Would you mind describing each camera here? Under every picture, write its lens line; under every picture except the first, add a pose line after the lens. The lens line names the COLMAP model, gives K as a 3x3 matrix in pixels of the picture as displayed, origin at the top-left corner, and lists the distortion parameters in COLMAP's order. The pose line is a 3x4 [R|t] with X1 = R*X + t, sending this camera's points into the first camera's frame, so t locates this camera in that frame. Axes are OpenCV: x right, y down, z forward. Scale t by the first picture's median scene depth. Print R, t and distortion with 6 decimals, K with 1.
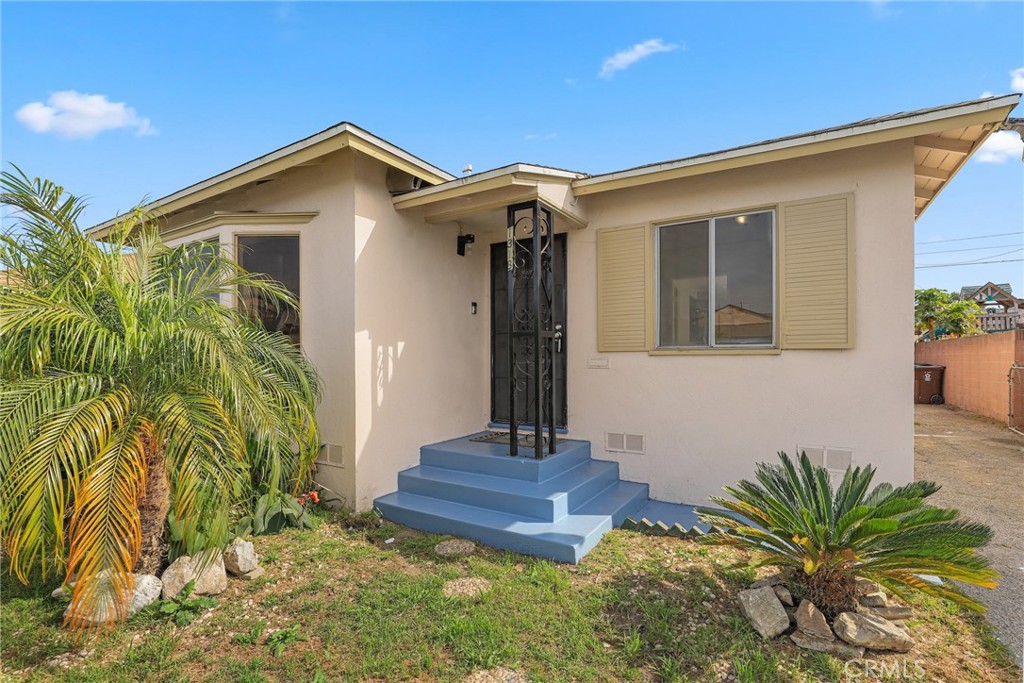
lens RADIAL K [[482.9, 0, 526.0], [0, 482.9, 343.5], [0, 0, 1]] dist [-0.001558, -0.000055]
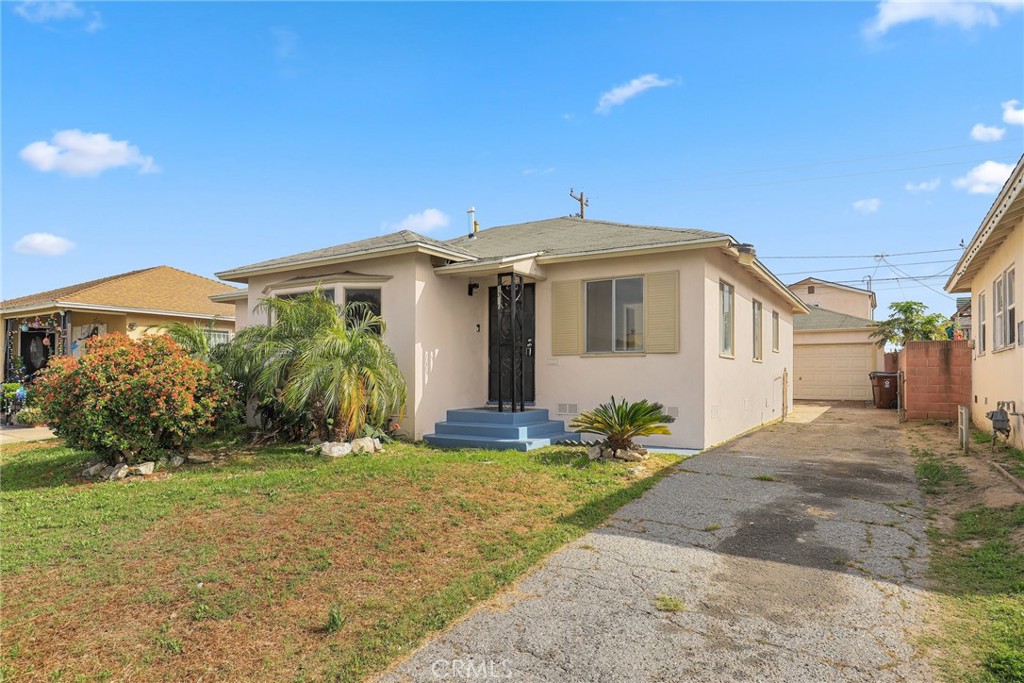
lens RADIAL K [[599.9, 0, 512.0], [0, 599.9, 341.5], [0, 0, 1]] dist [0.001285, -0.000171]
pose [[0.999388, -0.005753, -0.034509, 0.081258], [0.002964, 0.996763, -0.080346, 0.131361], [0.034859, 0.080194, 0.996170, -1.073229]]
